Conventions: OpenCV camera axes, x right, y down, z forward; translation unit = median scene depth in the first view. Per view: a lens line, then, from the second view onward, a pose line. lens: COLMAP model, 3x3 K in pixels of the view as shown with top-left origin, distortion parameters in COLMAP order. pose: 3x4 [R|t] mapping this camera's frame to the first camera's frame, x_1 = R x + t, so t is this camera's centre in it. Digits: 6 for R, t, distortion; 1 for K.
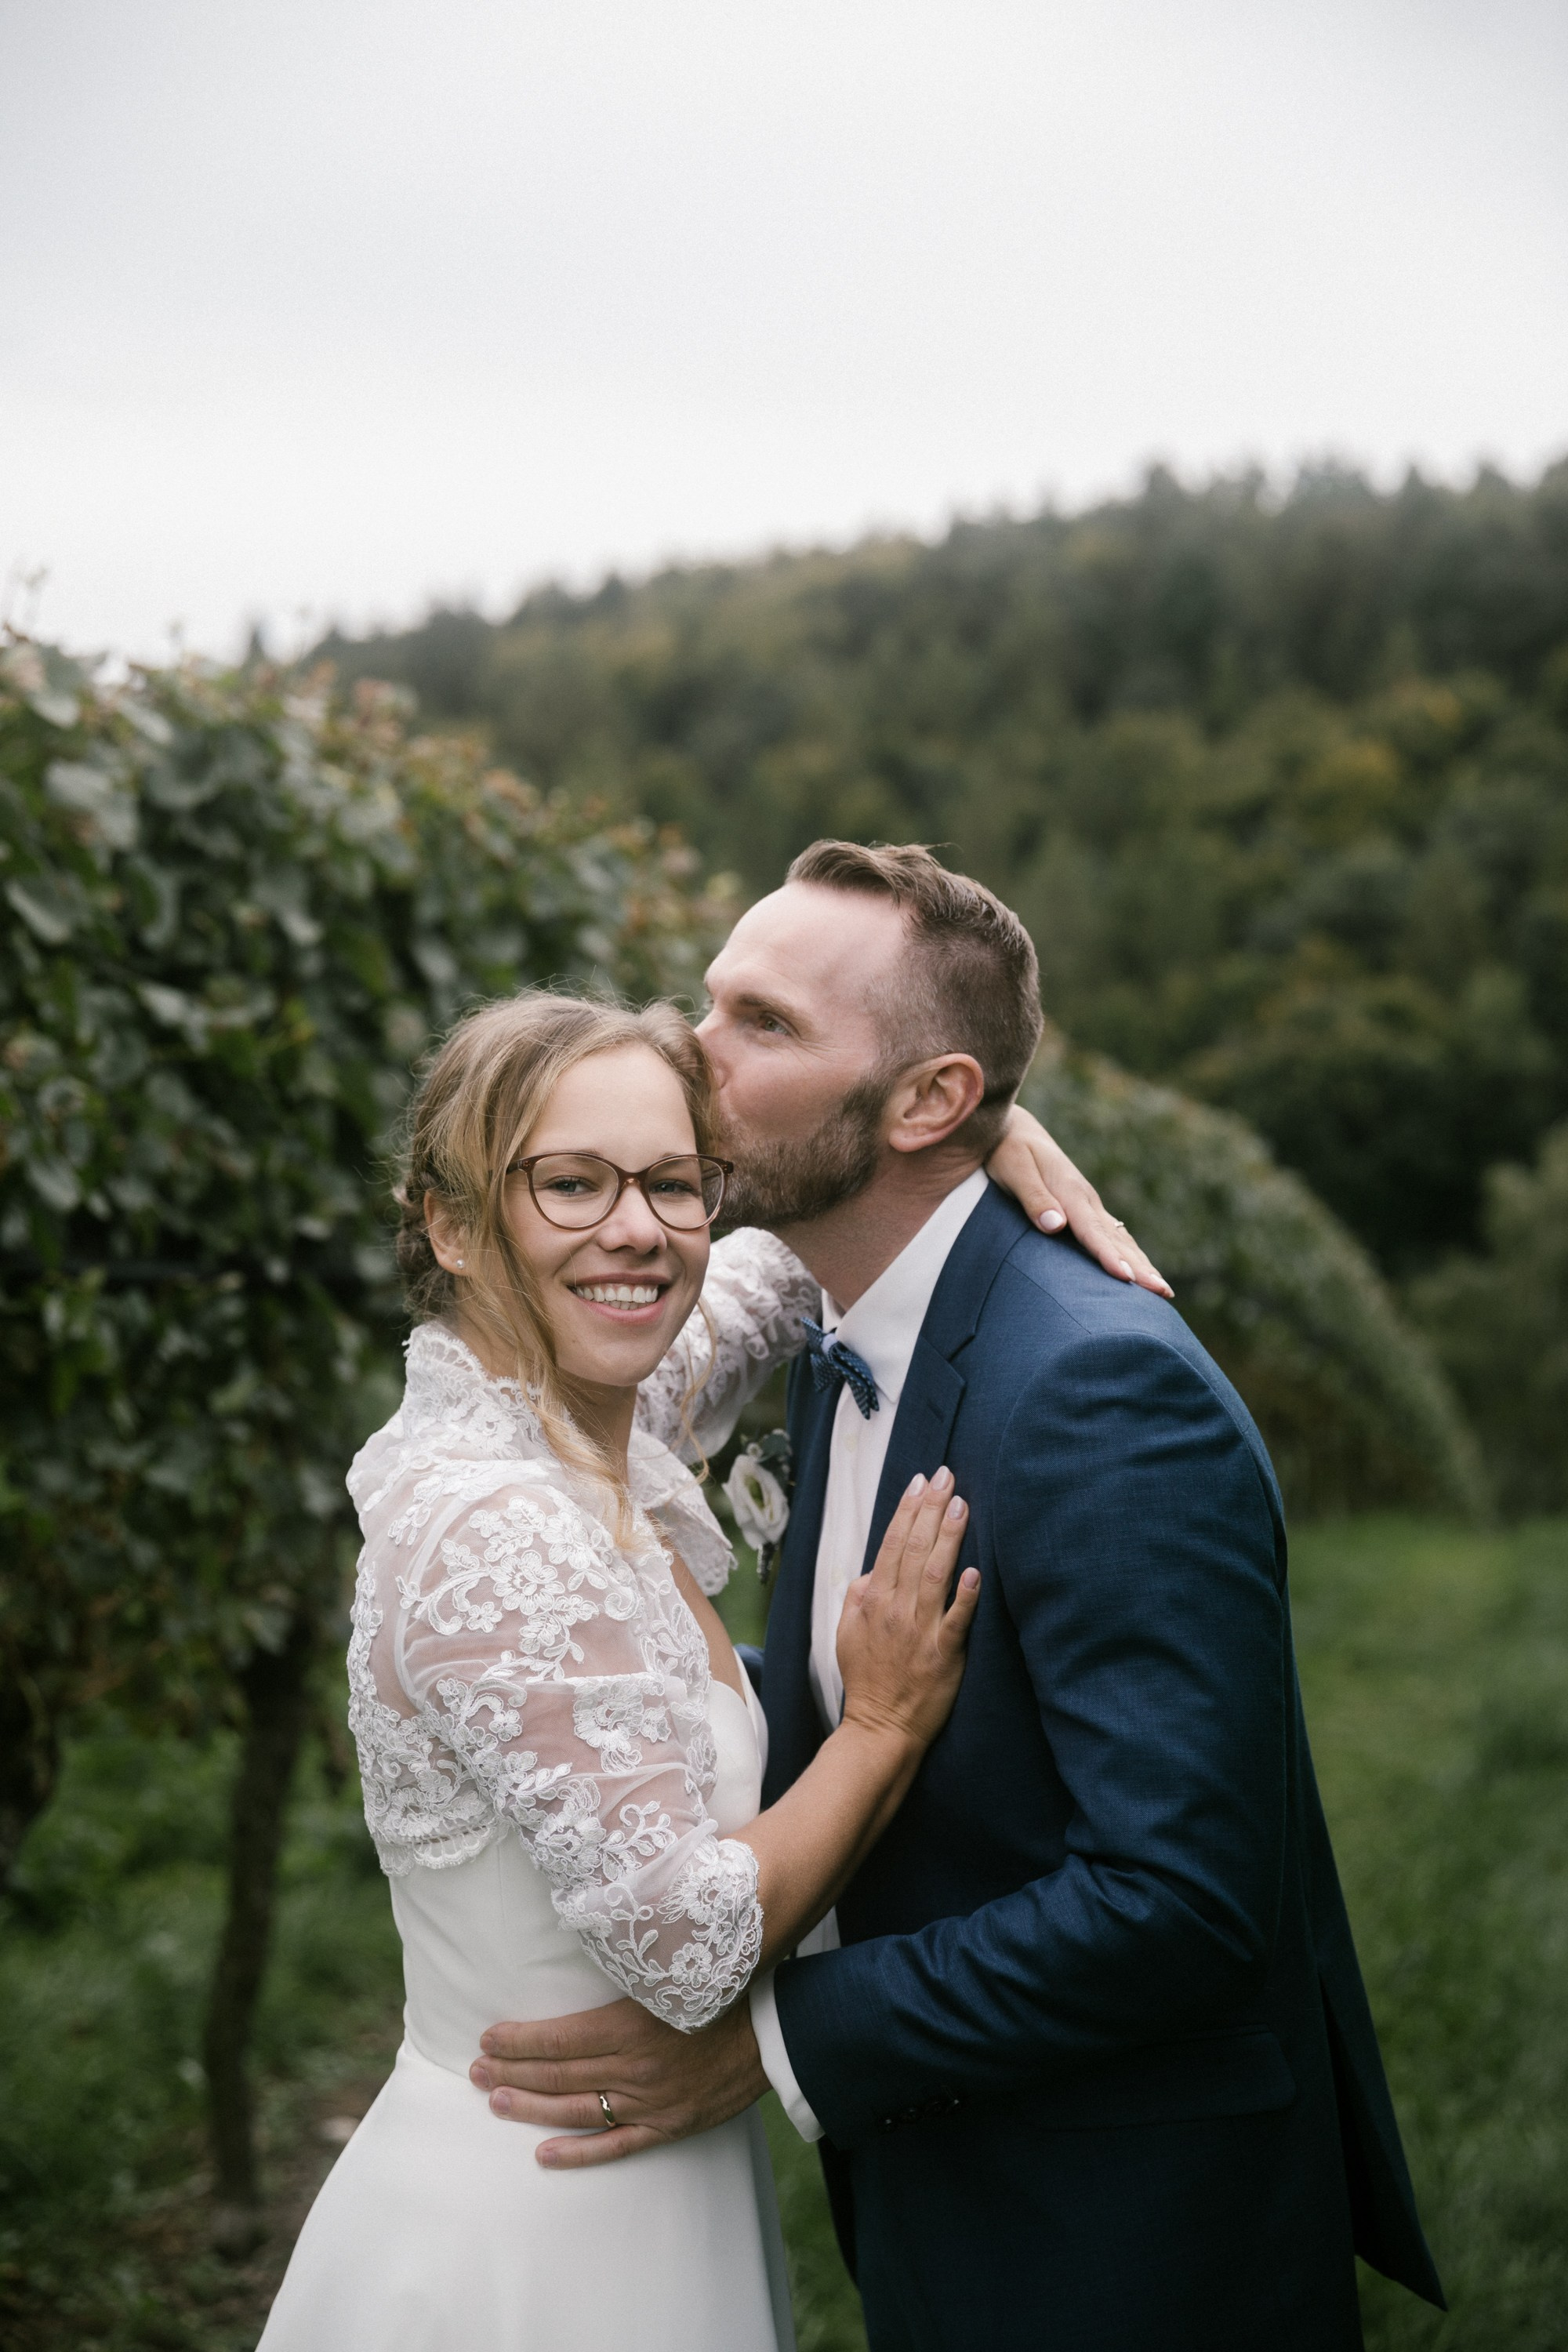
lens RADIAL K [[4443.6, 0, 784.0], [0, 4443.6, 1176.0], [0, 0, 1]] dist [0.258947, -0.095503]
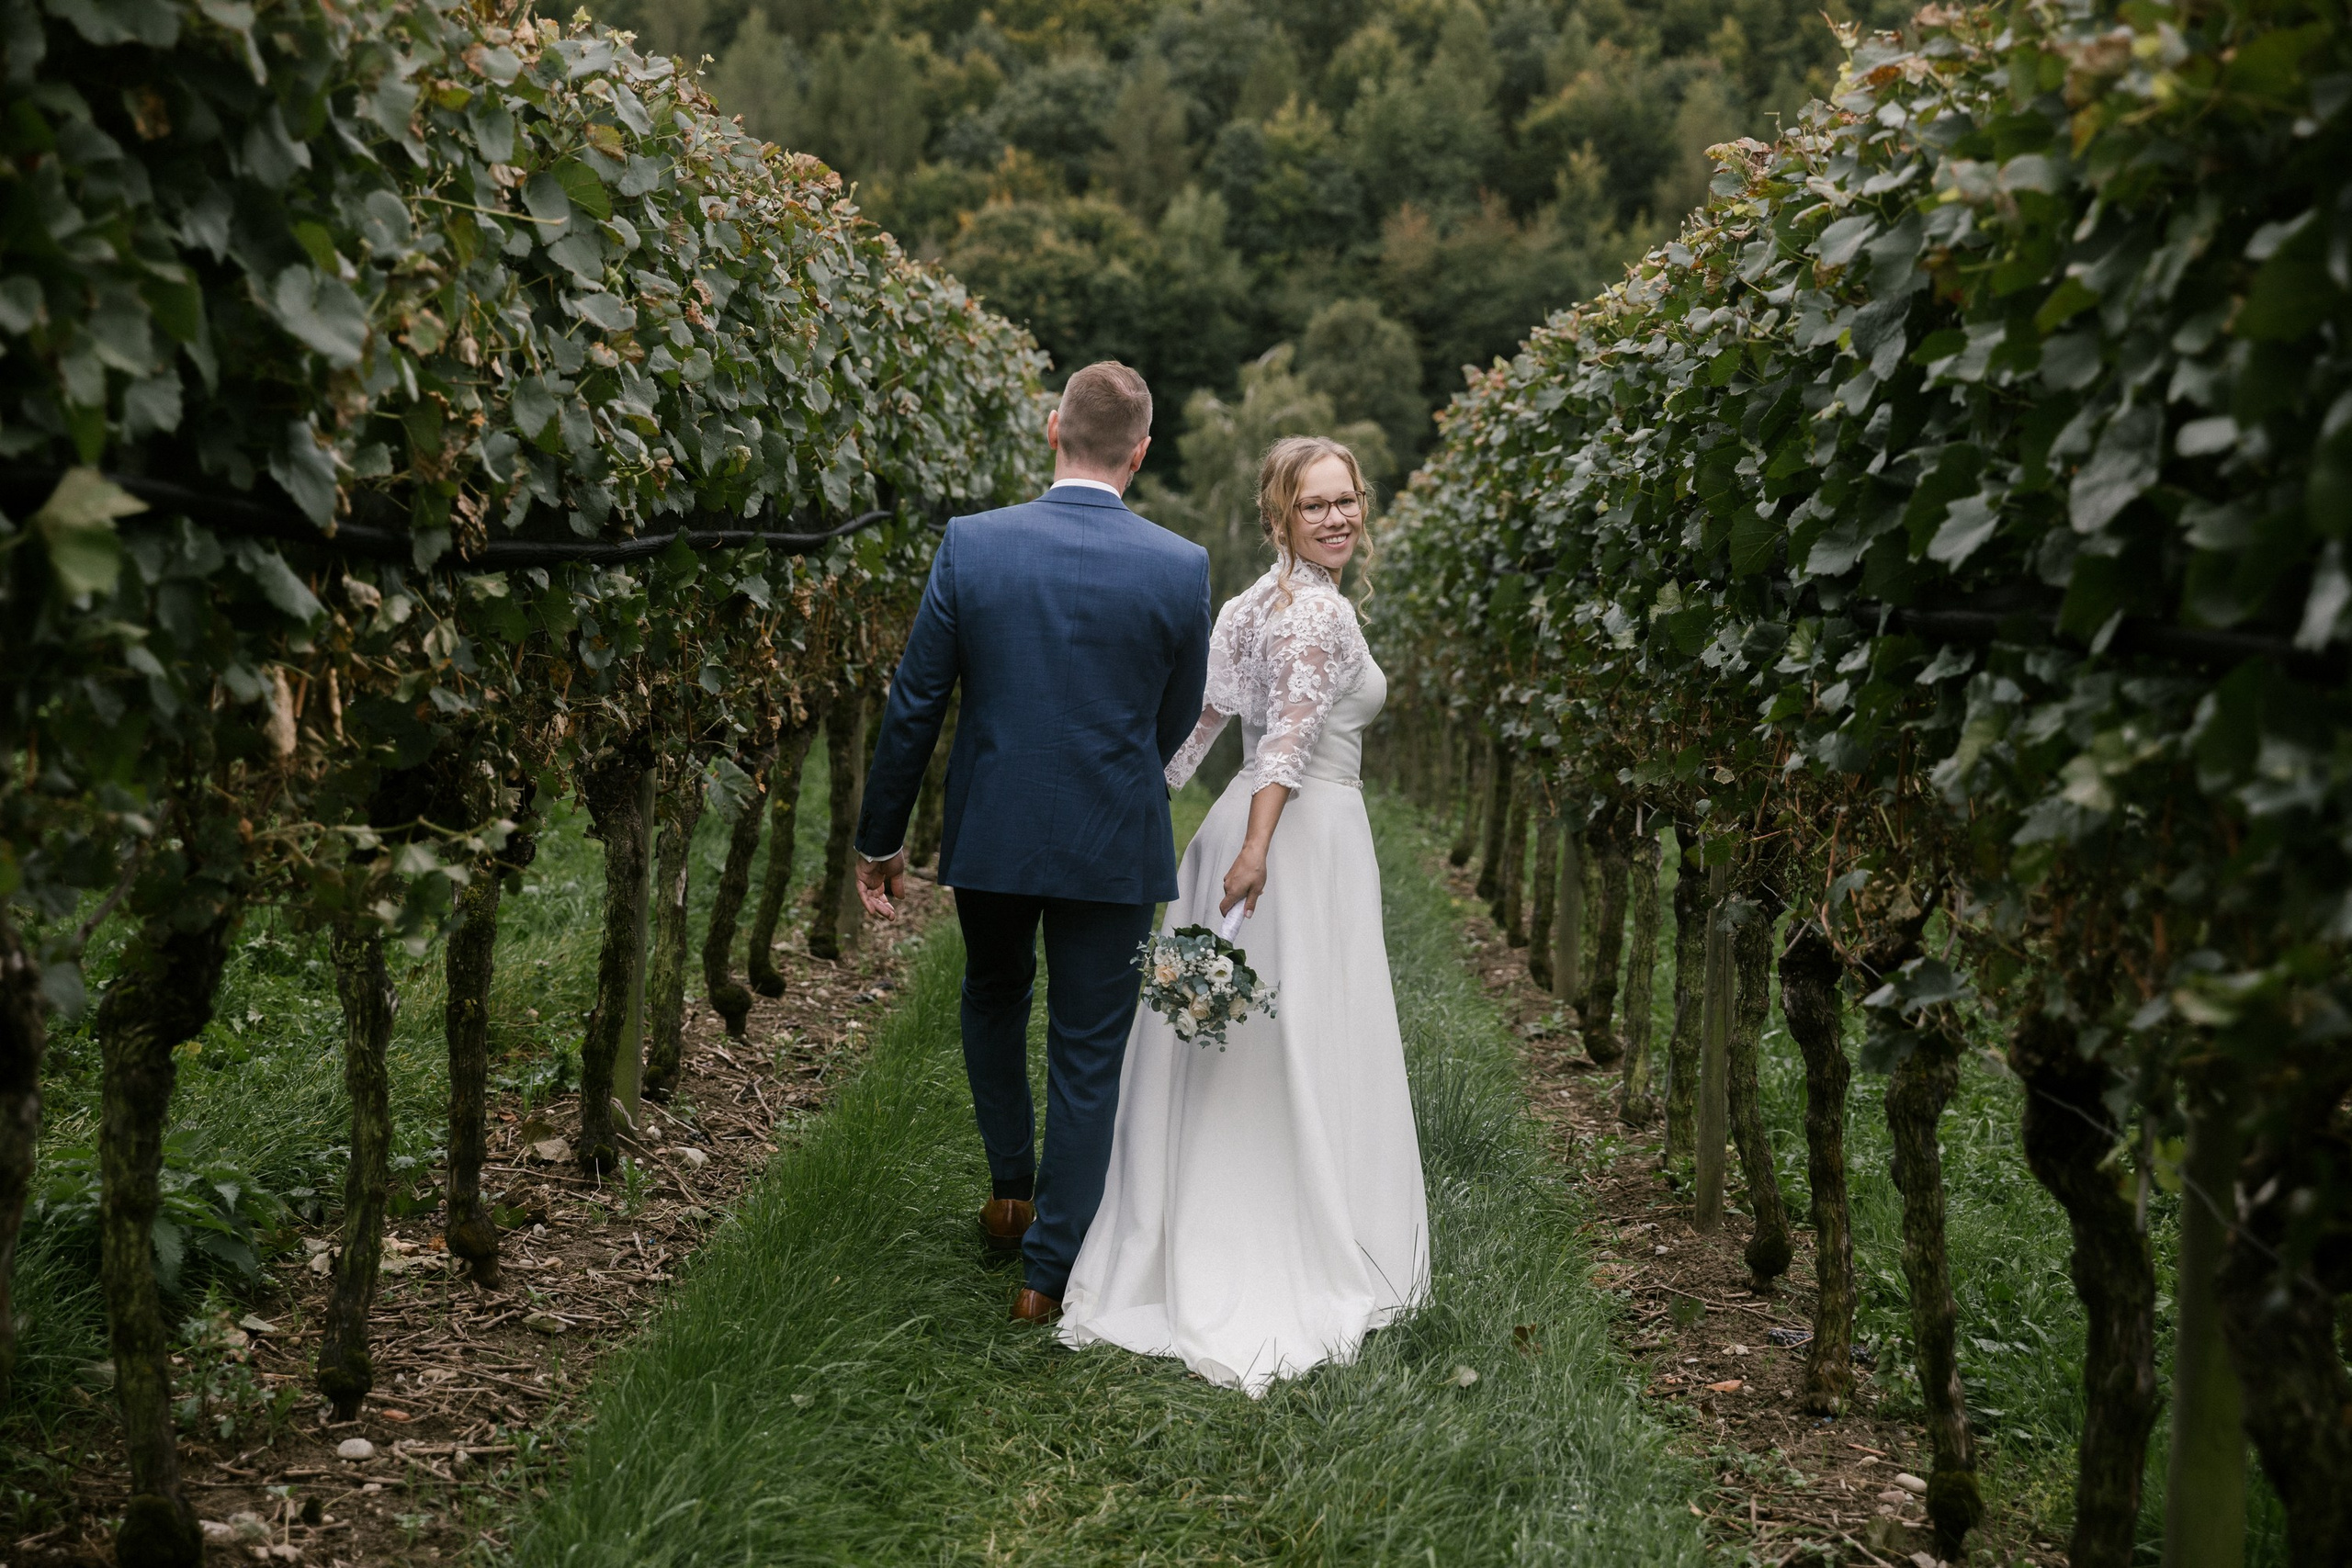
lens RADIAL K [[4443.1, 0, 1177.5], [0, 4443.1, 735.2], [0, 0, 1]] dist [0.258947, -0.095503]
pose [[0.986118, 0.034408, 0.162444, -0.012610], [-0.047104, 0.996073, 0.074960, 0.002408], [-0.159227, -0.081571, 0.983866, 0.466851]]
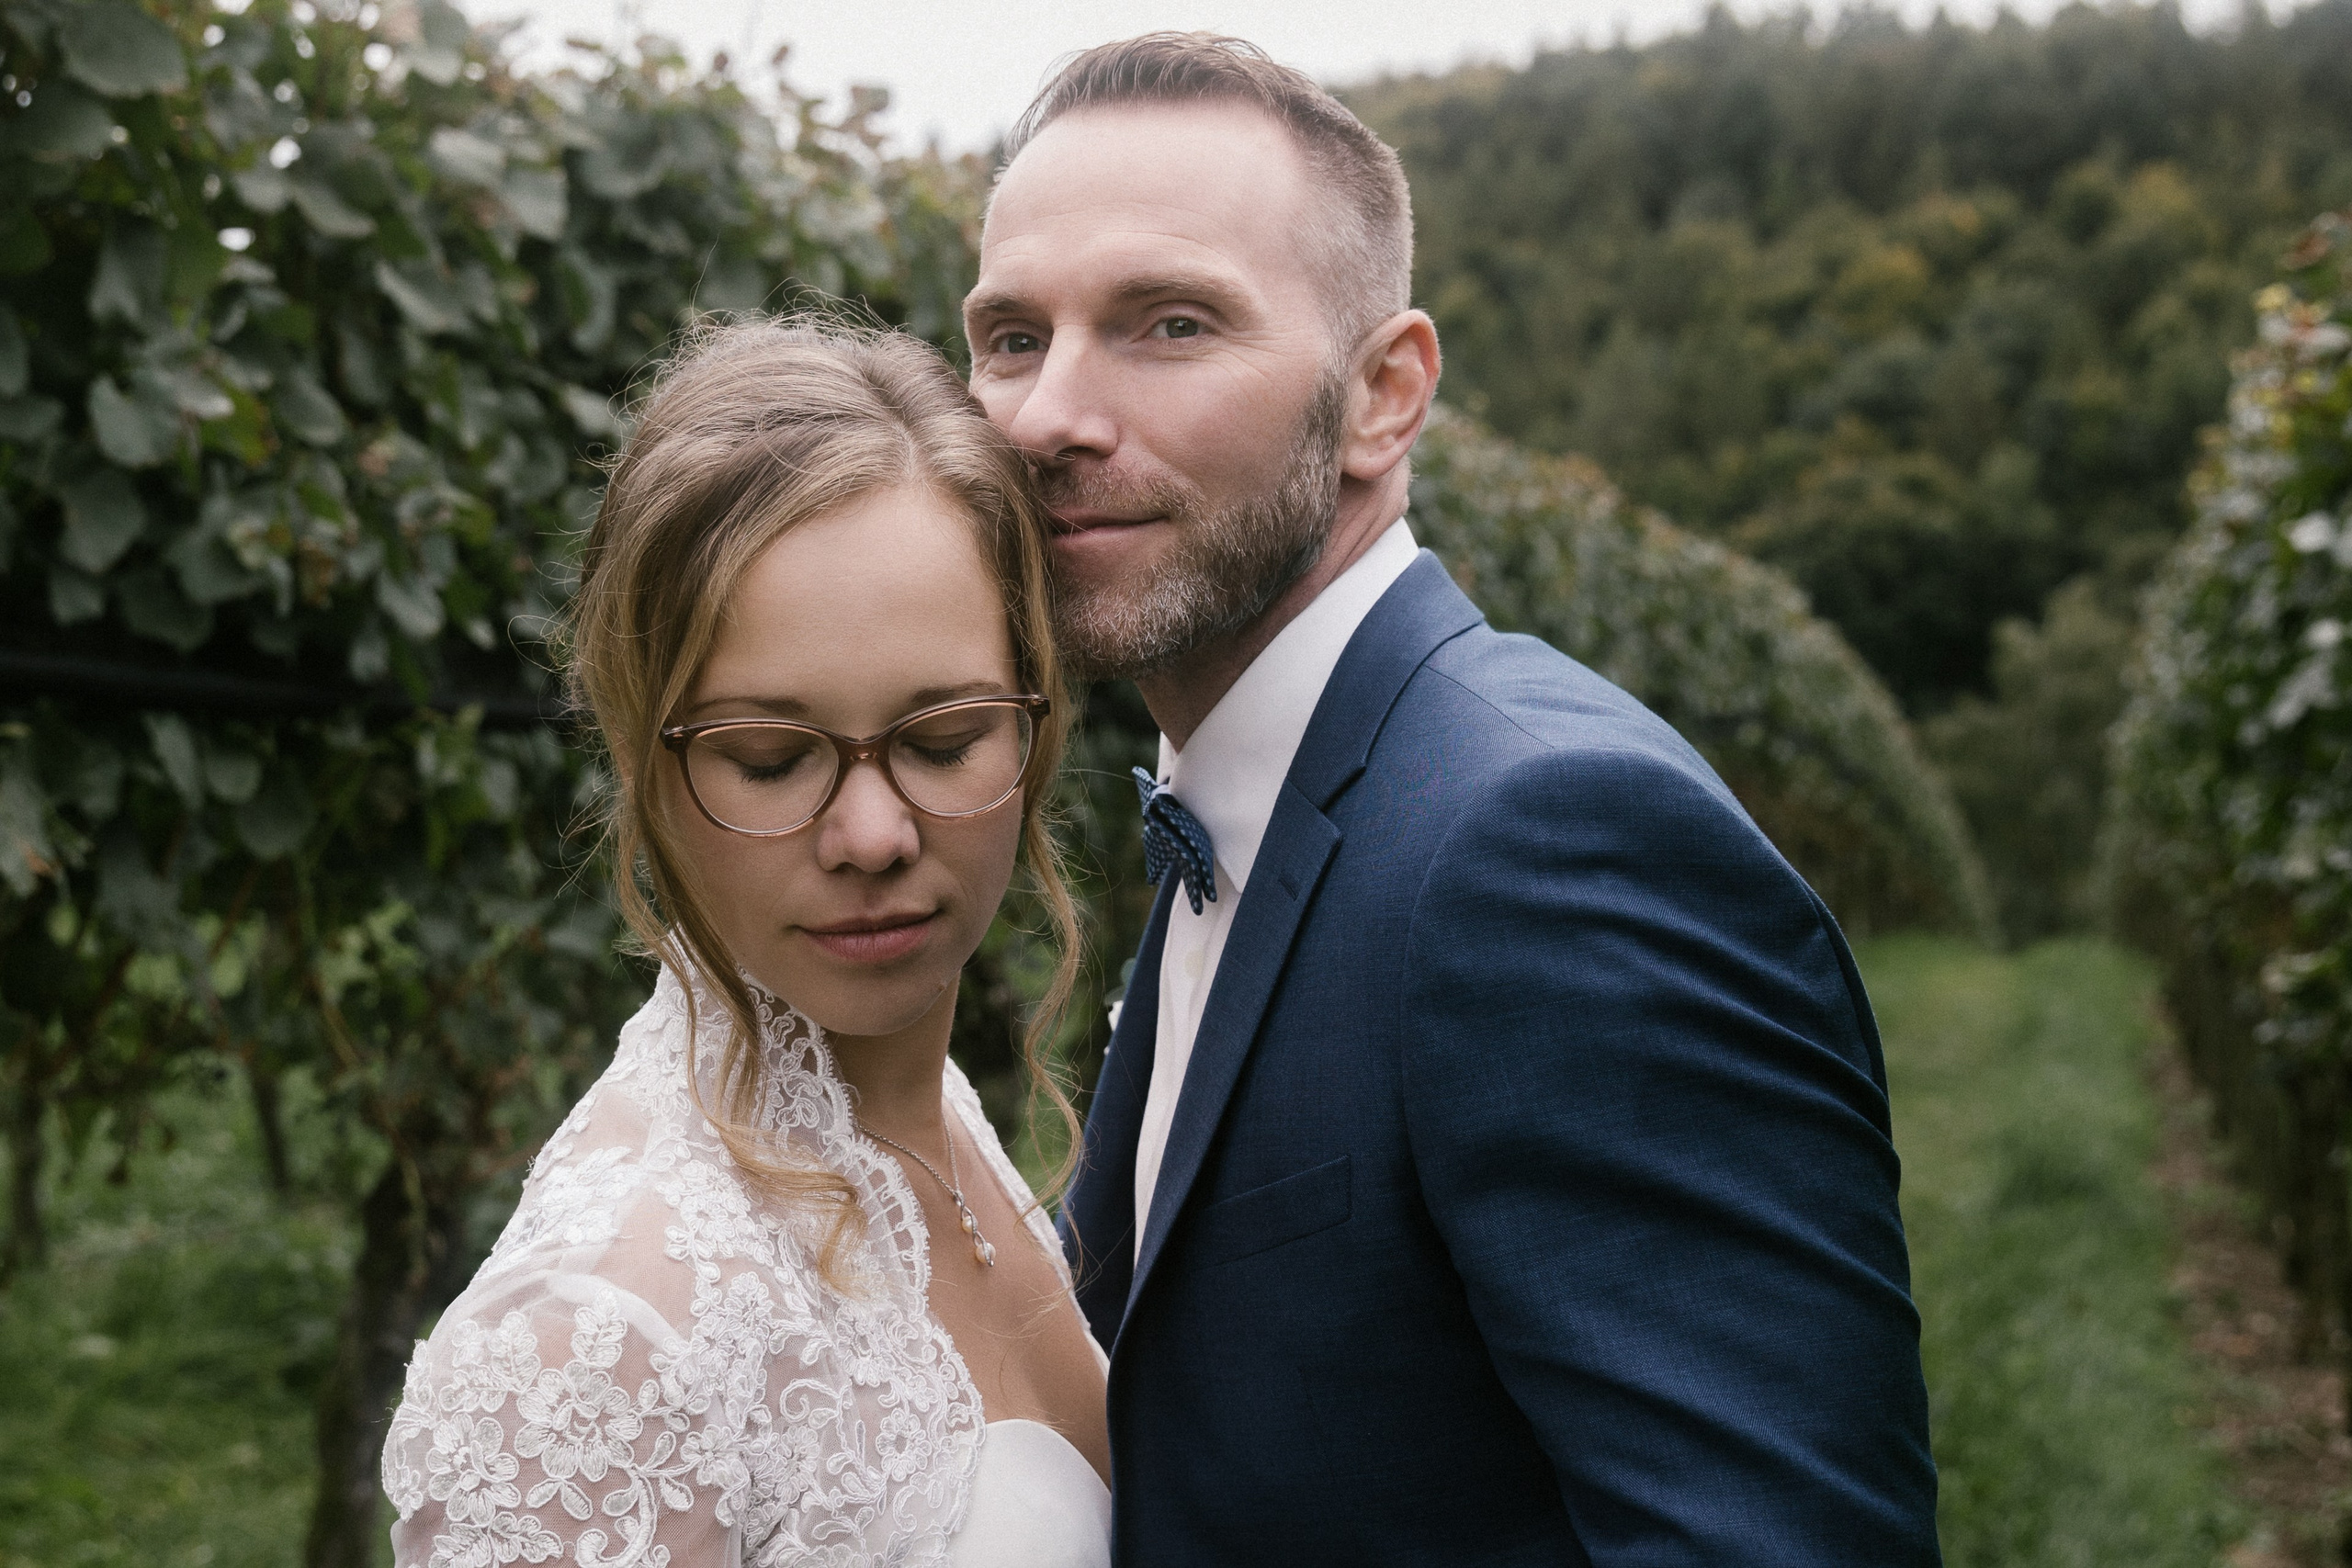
lens RADIAL K [[3816.5, 0, 1099.9], [0, 3816.5, 781.0], [0, 0, 1]] dist [-0.009575, -0.049183]
pose [[0.997164, 0.017536, -0.073181, 0.018954], [-0.014402, 0.998965, 0.043136, 0.001211], [0.073862, -0.041960, 0.996385, 0.204610]]
